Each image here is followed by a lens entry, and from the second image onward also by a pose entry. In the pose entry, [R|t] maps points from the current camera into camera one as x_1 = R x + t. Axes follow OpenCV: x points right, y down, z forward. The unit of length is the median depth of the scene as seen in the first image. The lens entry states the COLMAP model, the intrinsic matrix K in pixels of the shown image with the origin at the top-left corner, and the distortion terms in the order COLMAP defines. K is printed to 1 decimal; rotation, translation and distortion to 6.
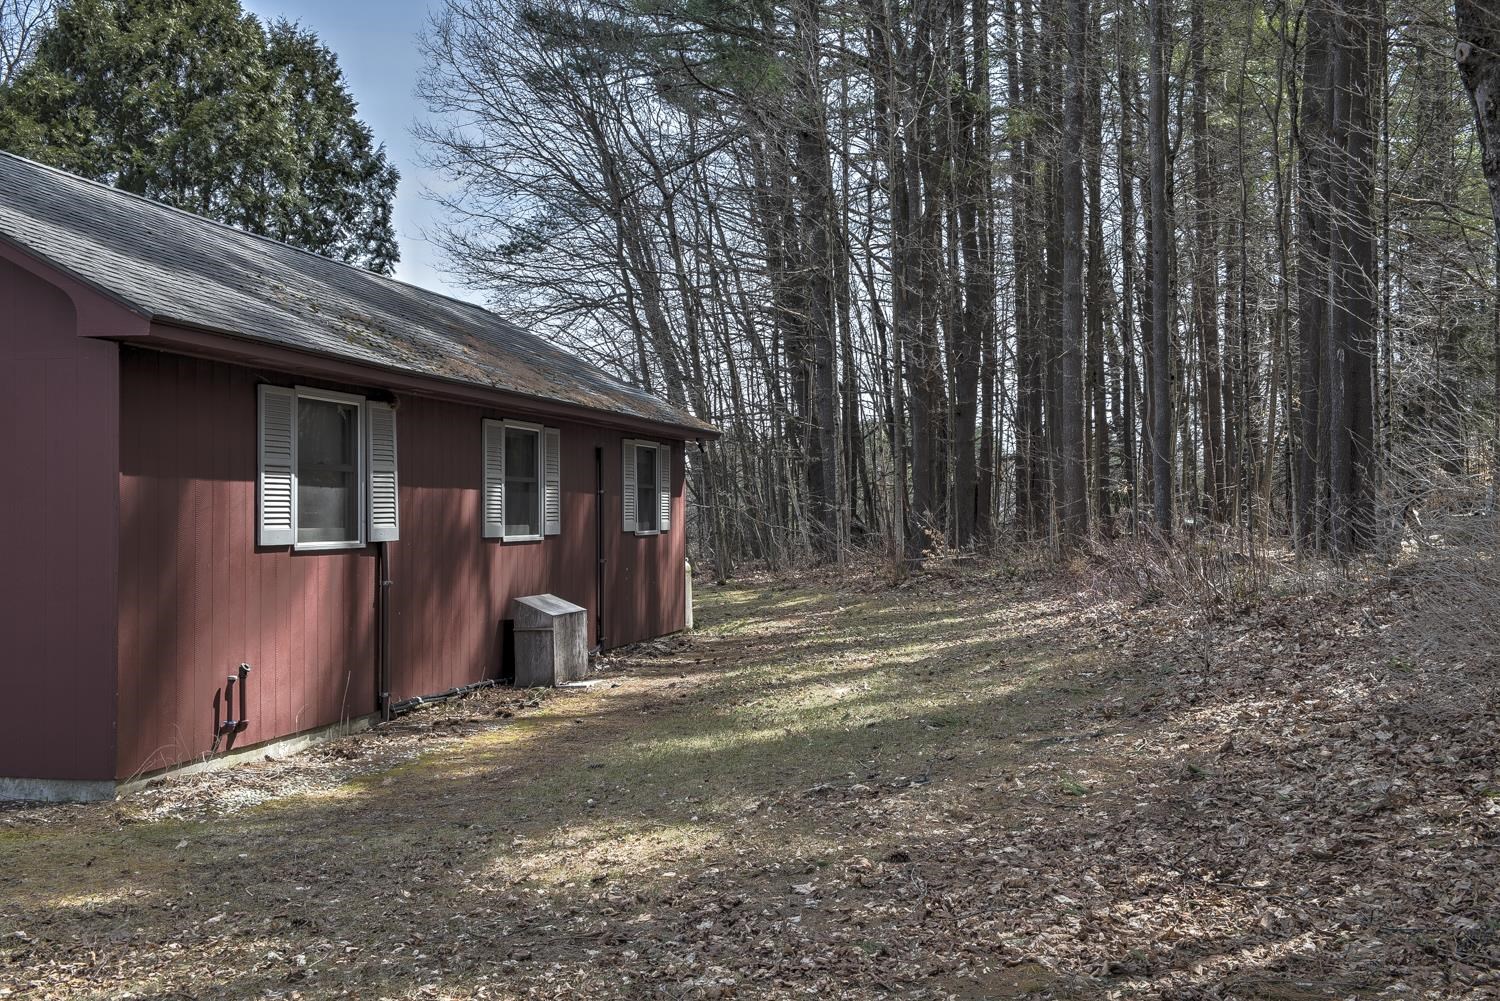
lens RADIAL K [[1711.6, 0, 747.7], [0, 1711.6, 501.7], [0, 0, 1]] dist [0.105288, 0.000000]
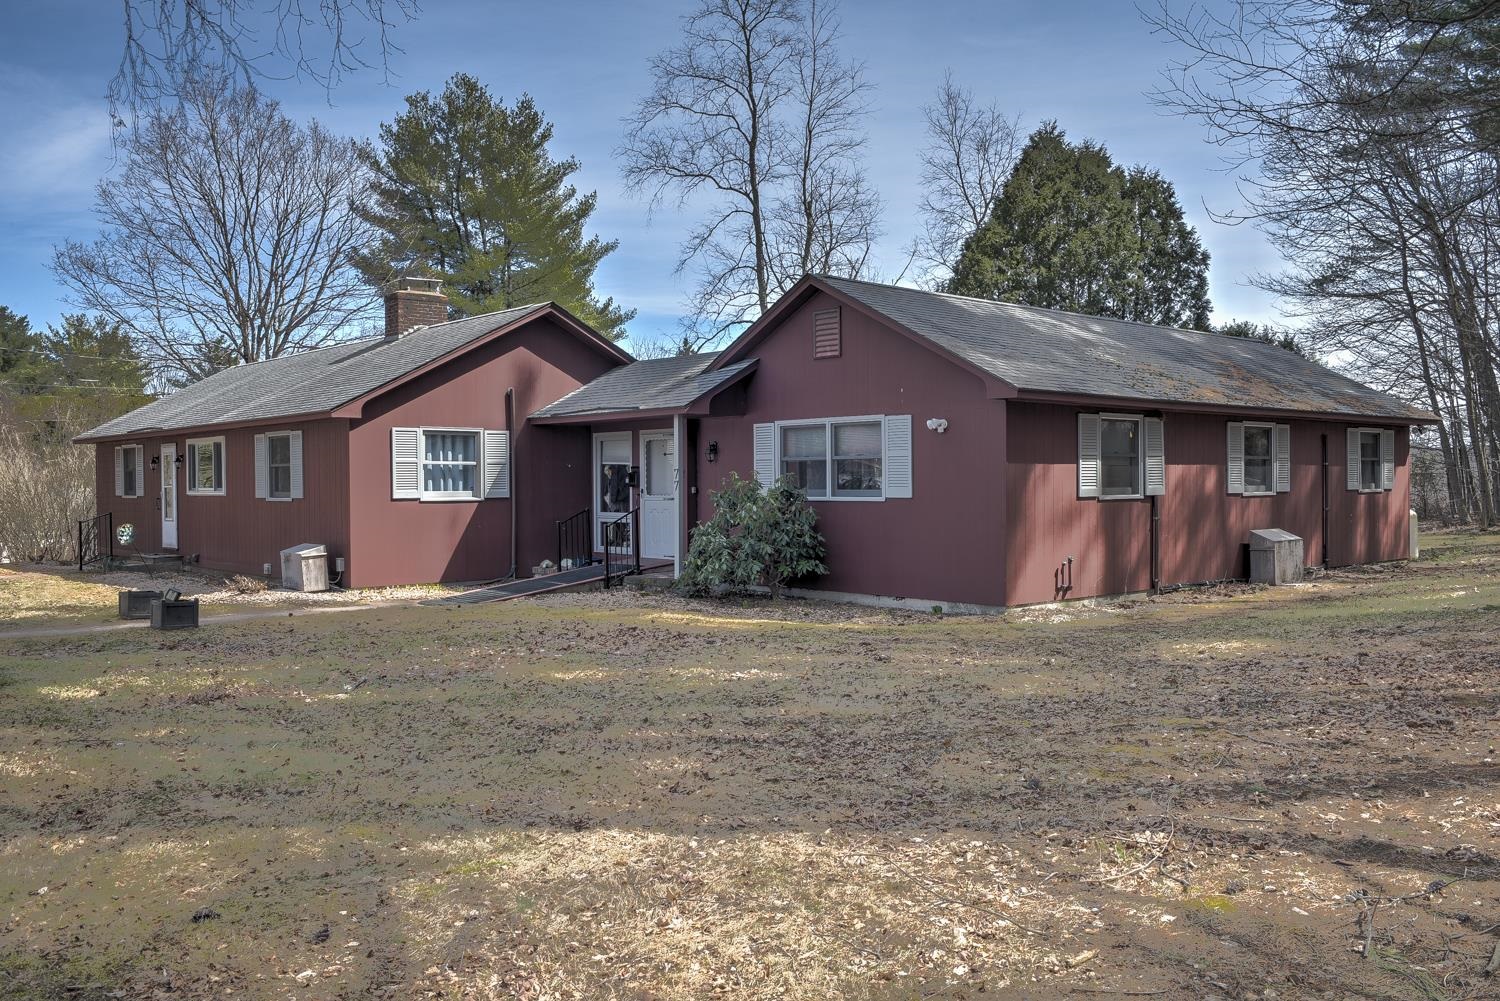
lens RADIAL K [[1303.8, 0, 750.2], [0, 1303.8, 500.1], [0, 0, 1]] dist [0.015656, 0.006328]
pose [[0.831534, 0.002285, -0.555469, 0.161886], [0.011737, 0.999696, 0.021683, -0.005203], [0.555350, -0.024550, 0.831254, -0.306707]]
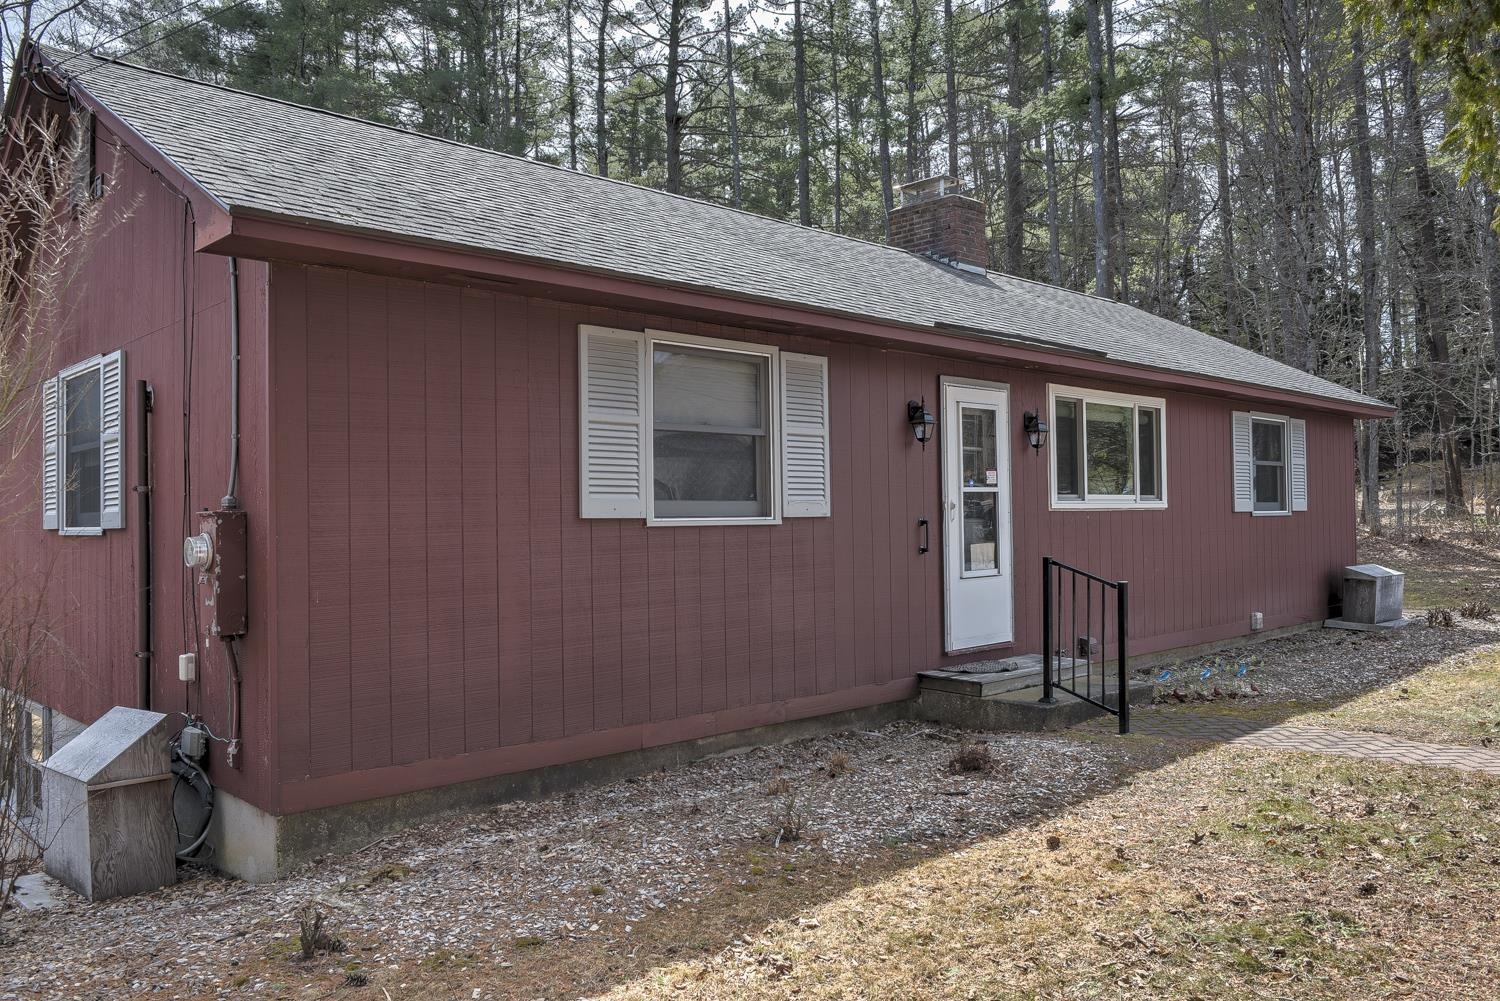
lens RADIAL K [[1214.1, 0, 749.5], [0, 1214.1, 499.2], [0, 0, 1]] dist [-0.003989, -0.001365]
pose [[0.484640, 0.005176, 0.874698, -1.914172], [-0.011334, 0.999936, 0.000363, 0.010795], [-0.874640, -0.010090, 0.484667, 0.451516]]
